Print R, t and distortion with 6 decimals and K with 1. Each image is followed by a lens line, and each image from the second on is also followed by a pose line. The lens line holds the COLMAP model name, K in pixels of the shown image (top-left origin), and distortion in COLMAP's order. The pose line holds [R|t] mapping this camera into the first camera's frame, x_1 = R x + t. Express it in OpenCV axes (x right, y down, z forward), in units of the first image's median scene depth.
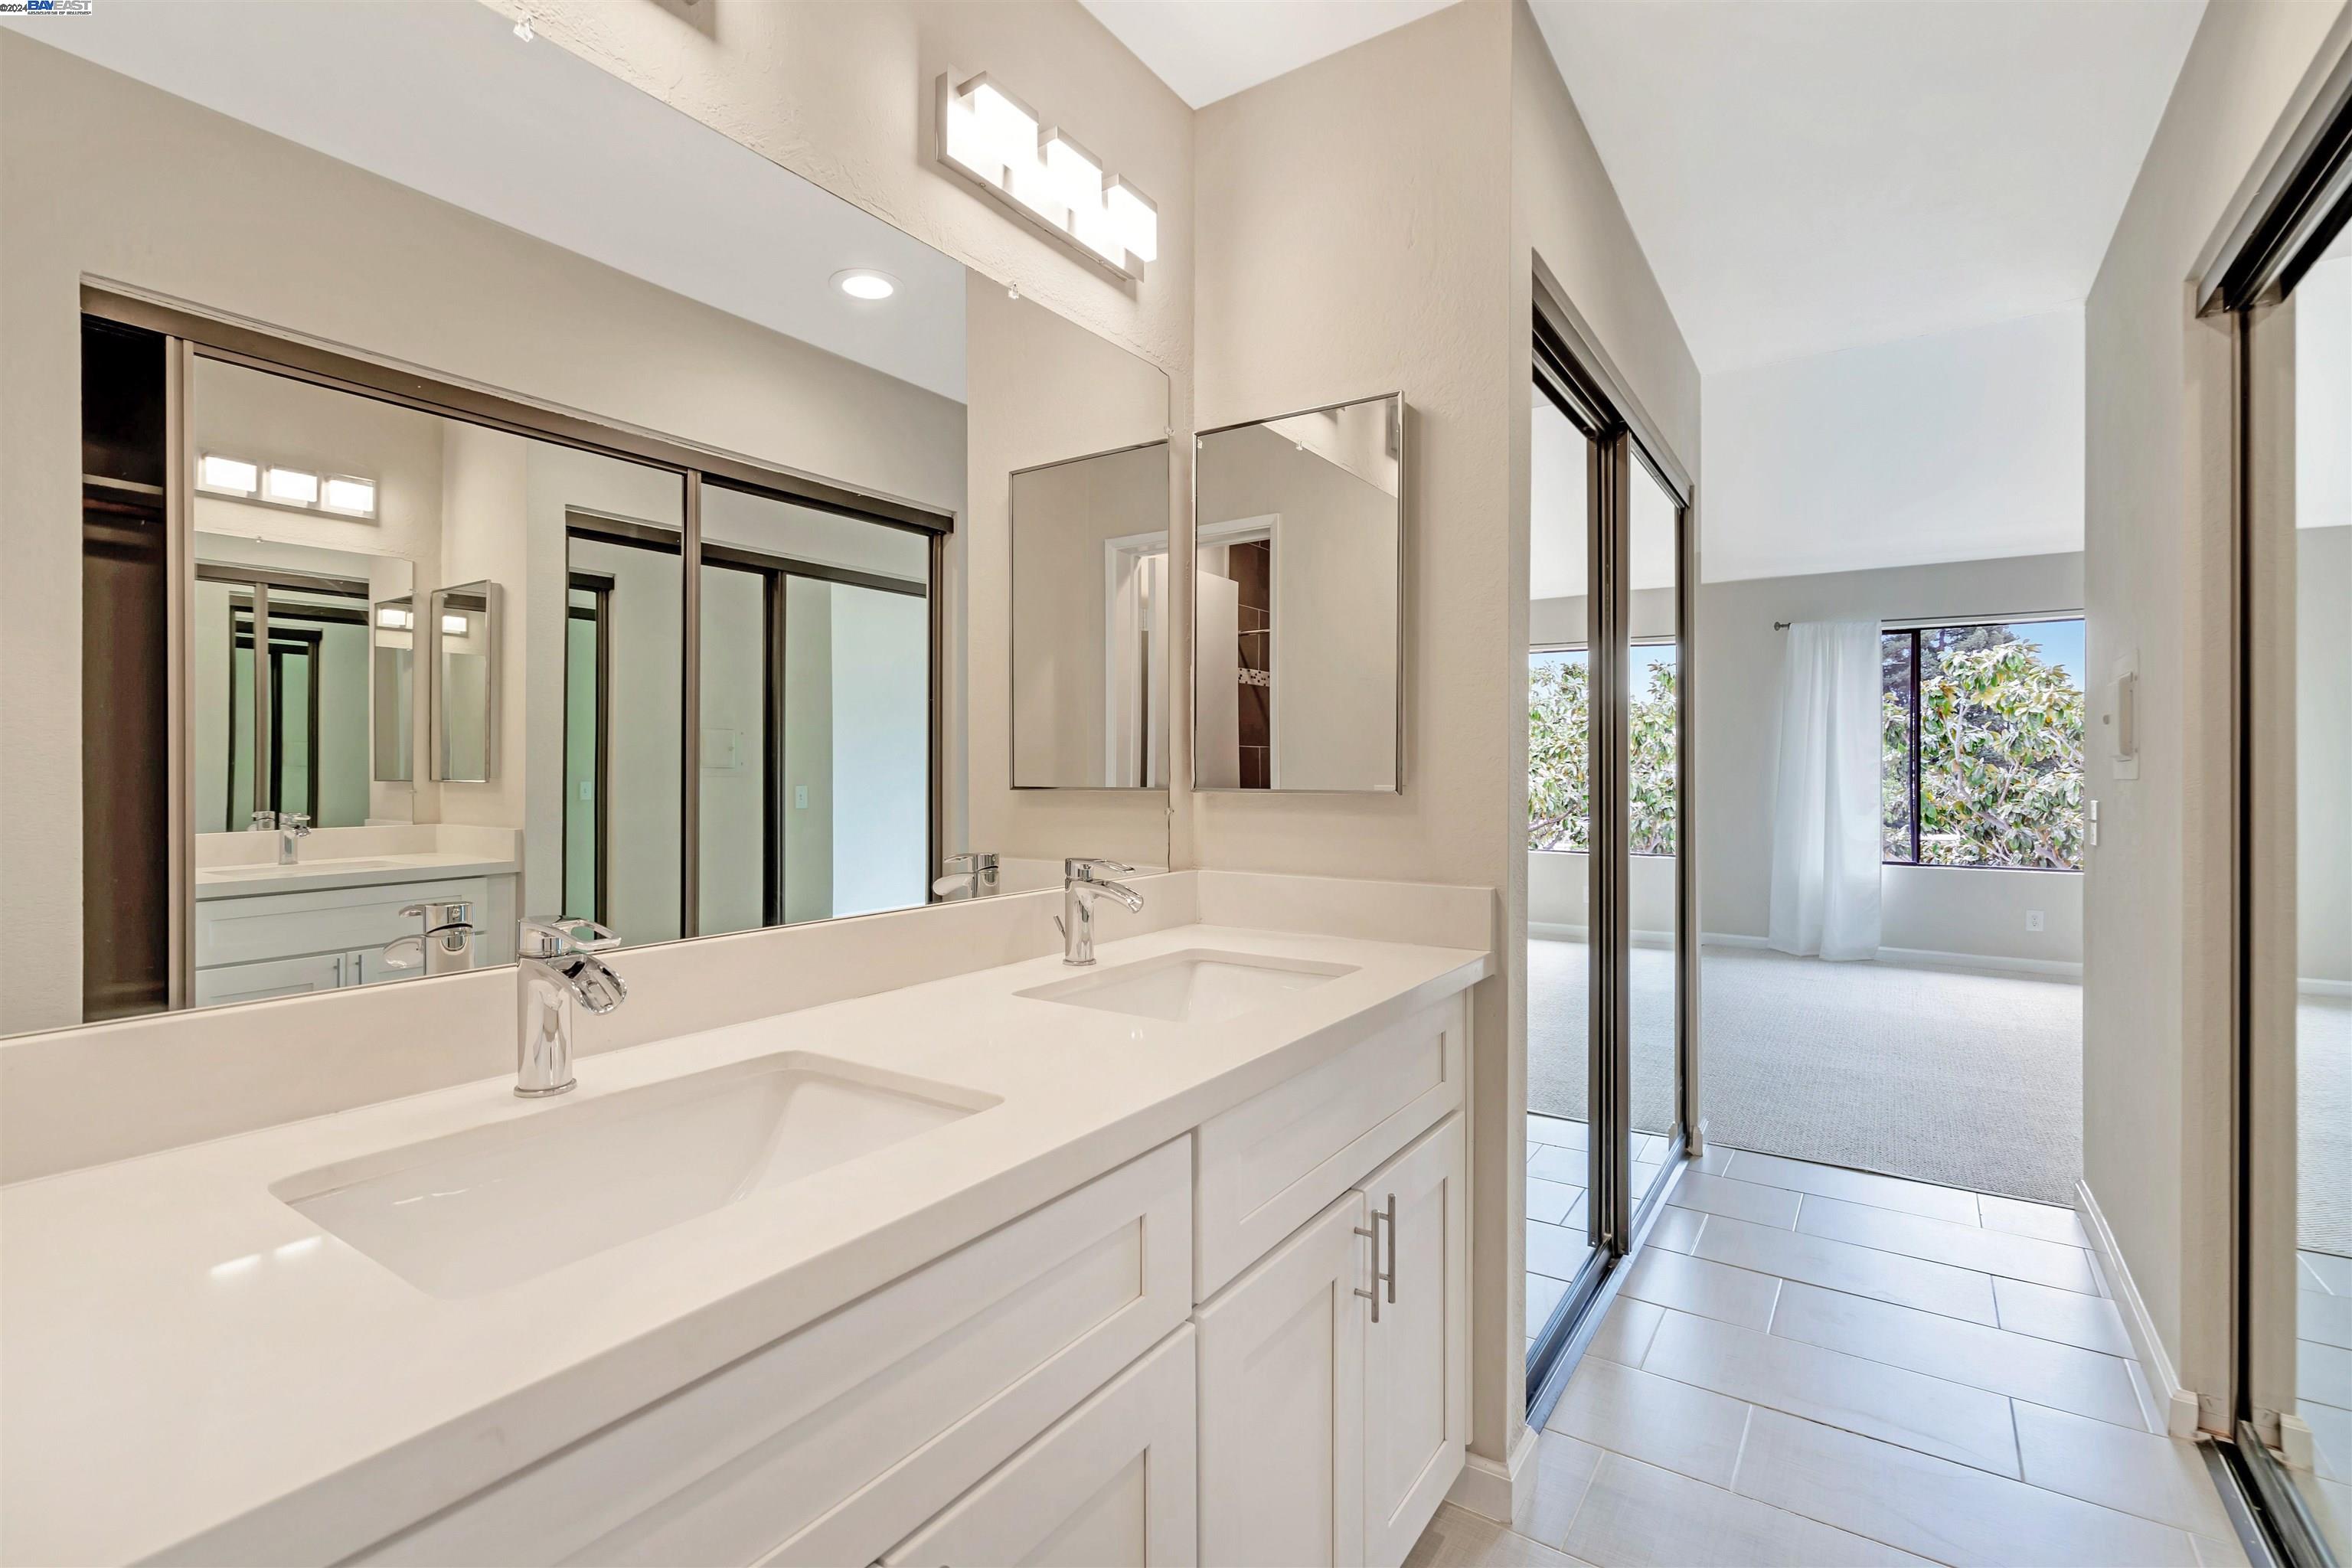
lens RADIAL K [[1081.2, 0, 1182.9], [0, 1081.2, 776.7], [0, 0, 1]] dist [-0.002869, 0.002179]
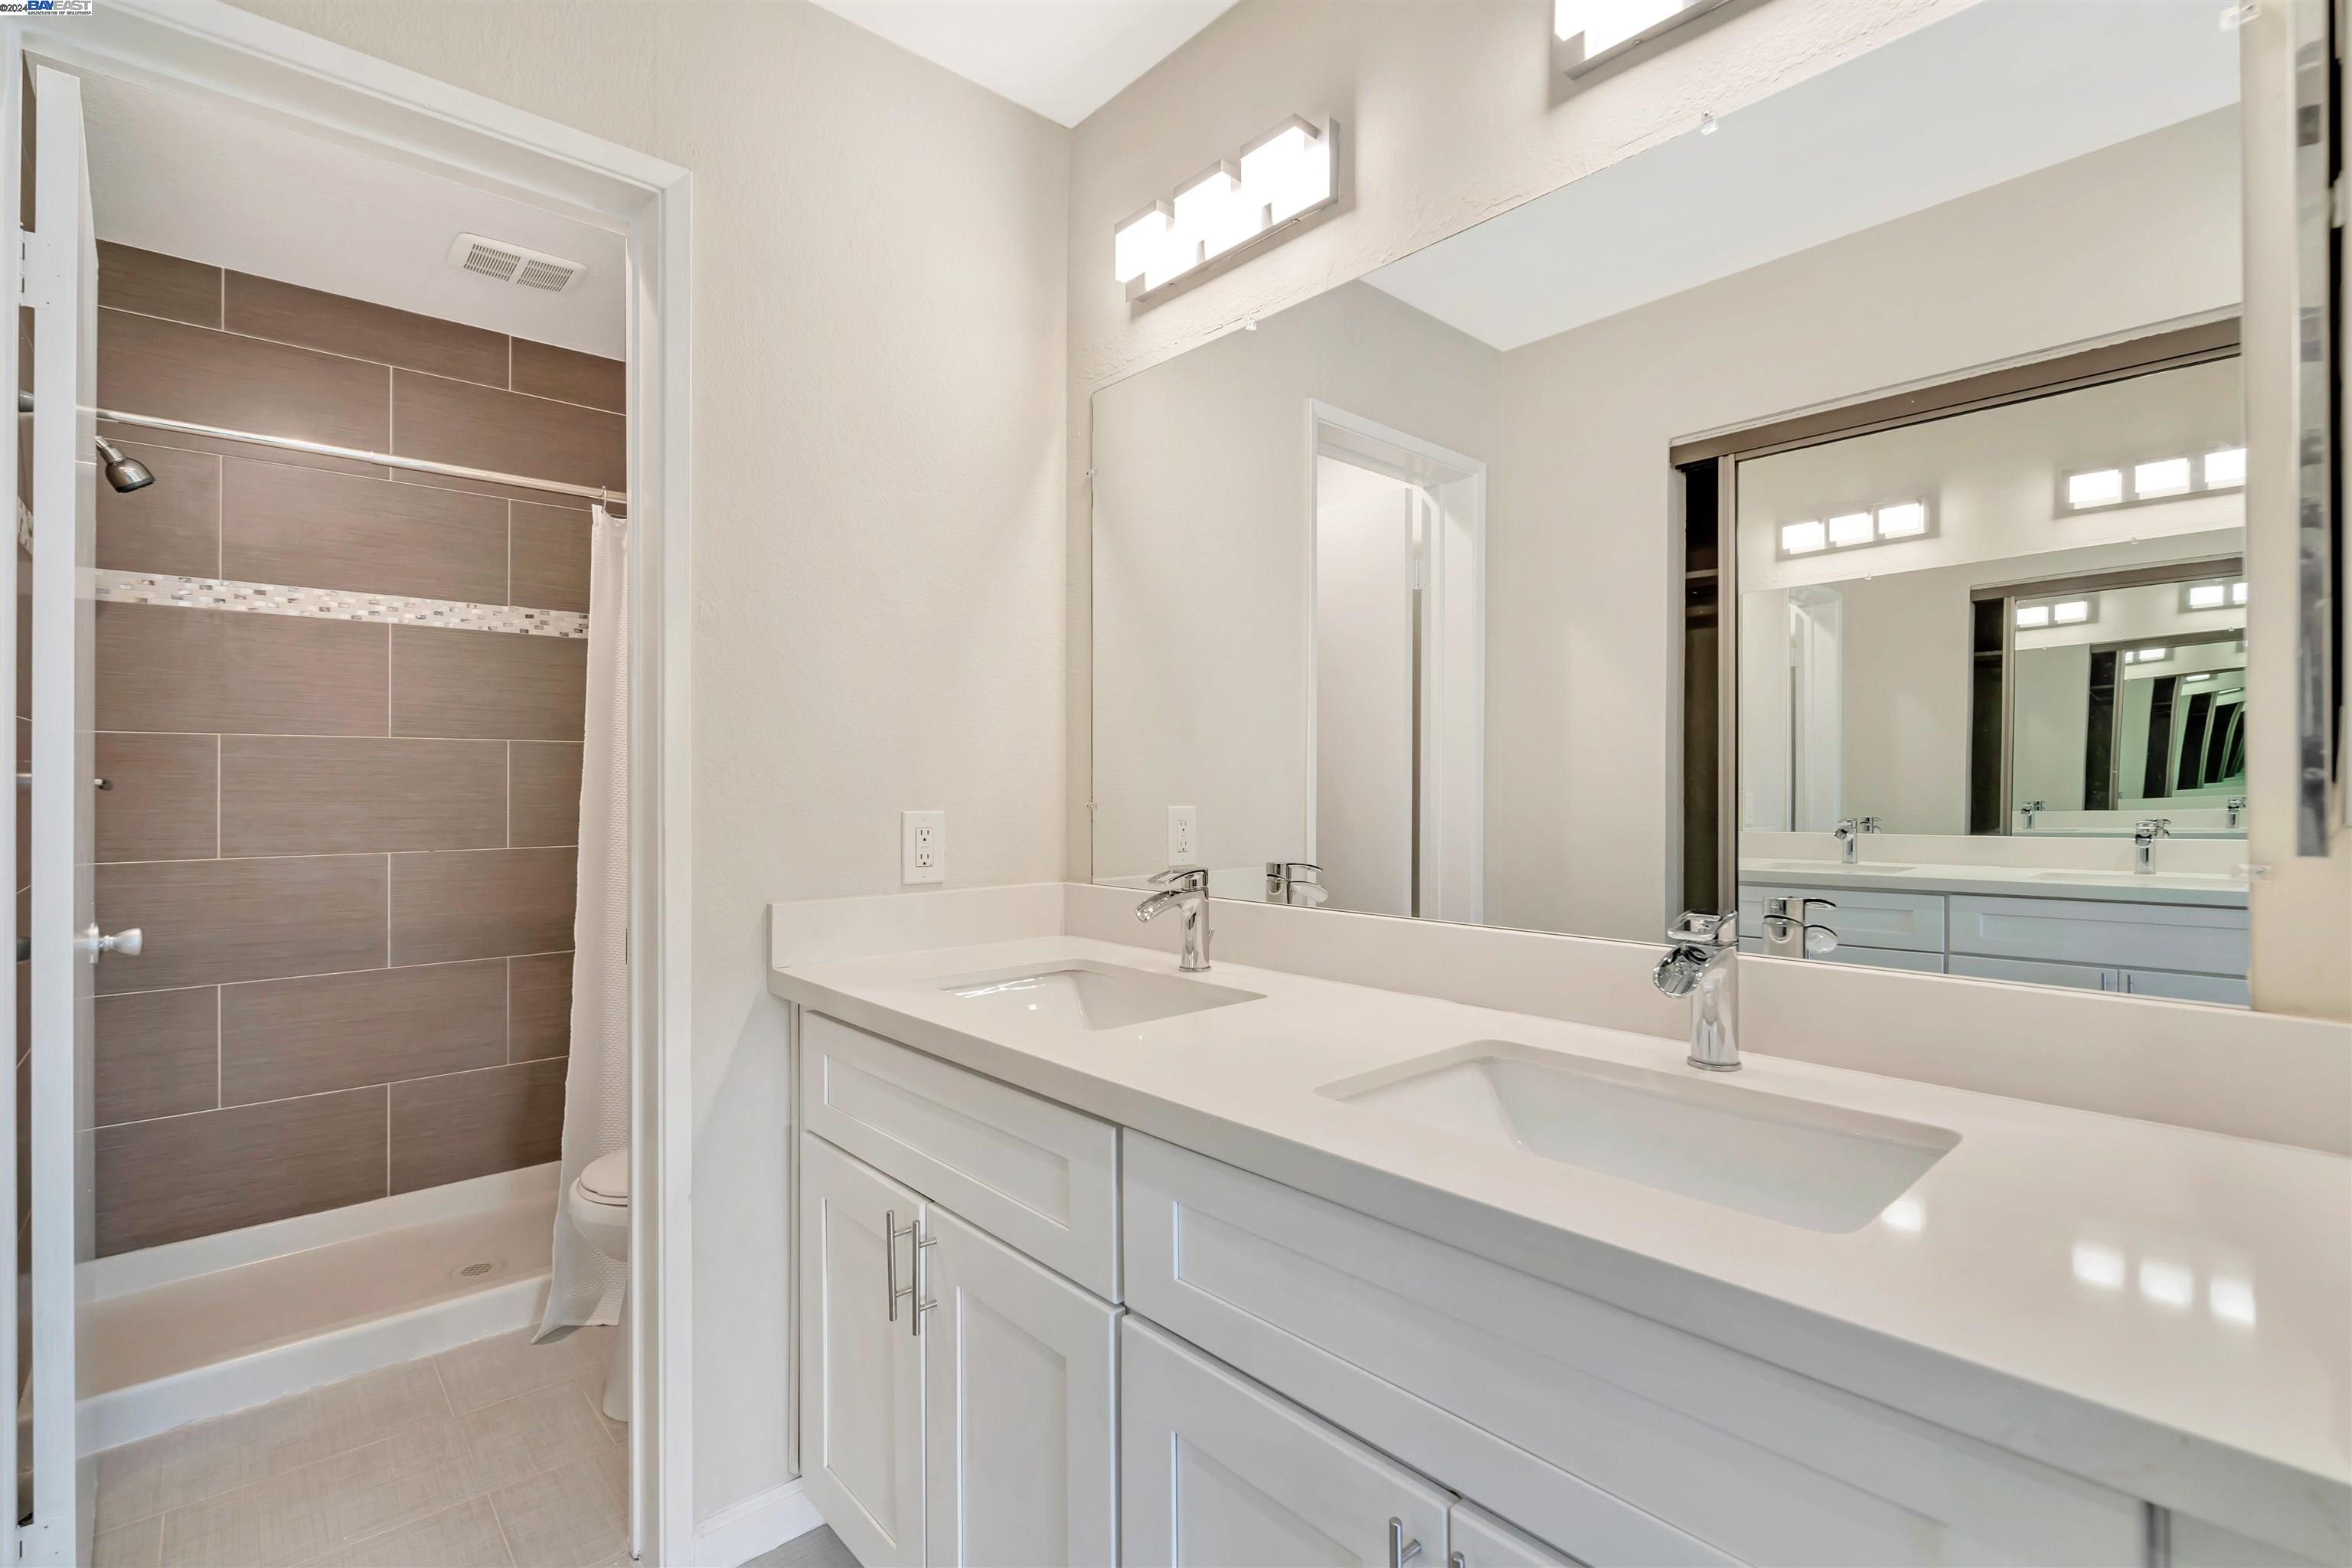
lens RADIAL K [[1081.2, 0, 1187.2], [0, 1081.2, 804.7], [0, 0, 1]] dist [-0.002869, 0.002179]
pose [[-0.244192, 0.002292, -0.969724, 0.512889], [0.014536, 0.999894, -0.001297, 0.012882], [0.969618, -0.014413, -0.244200, 0.688593]]
